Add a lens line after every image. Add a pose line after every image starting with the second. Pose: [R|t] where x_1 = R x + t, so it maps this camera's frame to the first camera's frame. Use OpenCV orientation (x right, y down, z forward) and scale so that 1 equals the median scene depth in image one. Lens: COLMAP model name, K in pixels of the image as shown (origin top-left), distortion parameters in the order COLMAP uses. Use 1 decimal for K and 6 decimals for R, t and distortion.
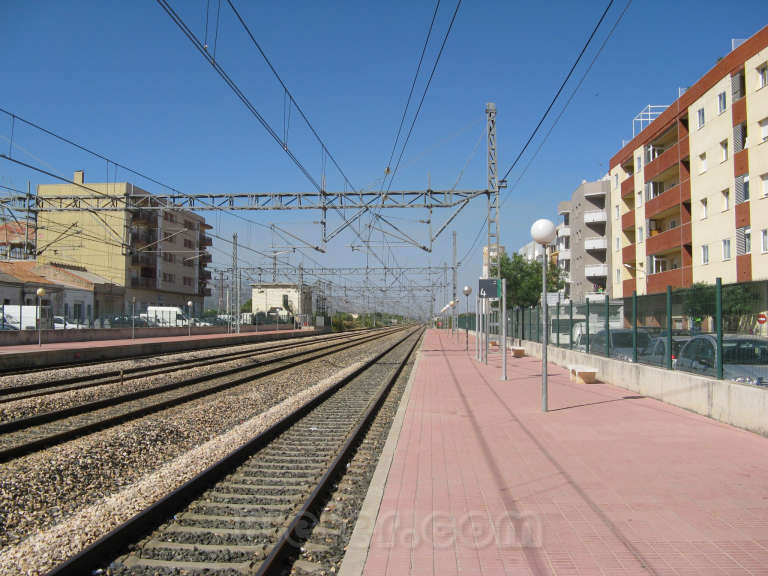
lens RADIAL K [[786.3, 0, 379.5], [0, 786.3, 287.2], [0, 0, 1]] dist [-0.199887, 0.243628]
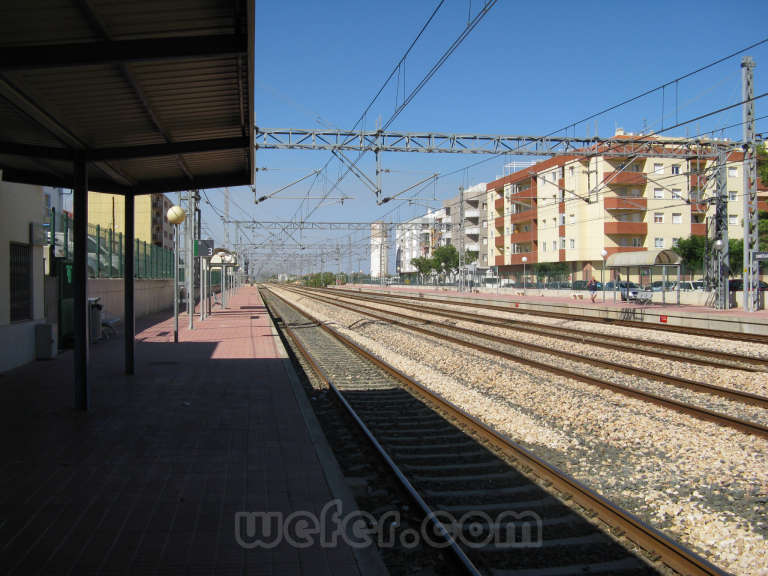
lens RADIAL K [[795.4, 0, 383.4], [0, 795.4, 277.6], [0, 0, 1]] dist [-0.019232, -0.008636]
pose [[0.973779, -0.005756, 0.227423, -0.409644], [-0.003569, 0.999170, 0.040571, -0.037731], [-0.227468, -0.040318, 0.972950, -0.839152]]
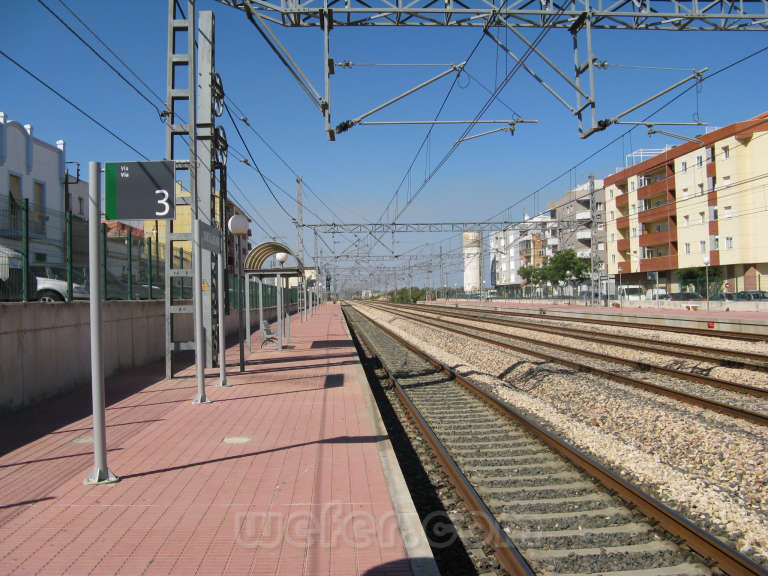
lens RADIAL K [[786.3, 0, 379.5], [0, 786.3, 287.2], [0, 0, 1]] dist [-0.199887, 0.243628]
pose [[0.992222, -0.027074, 0.121499, -0.384245], [0.023274, 0.999198, 0.032584, -0.023652], [-0.122284, -0.029503, 0.992057, -0.504641]]
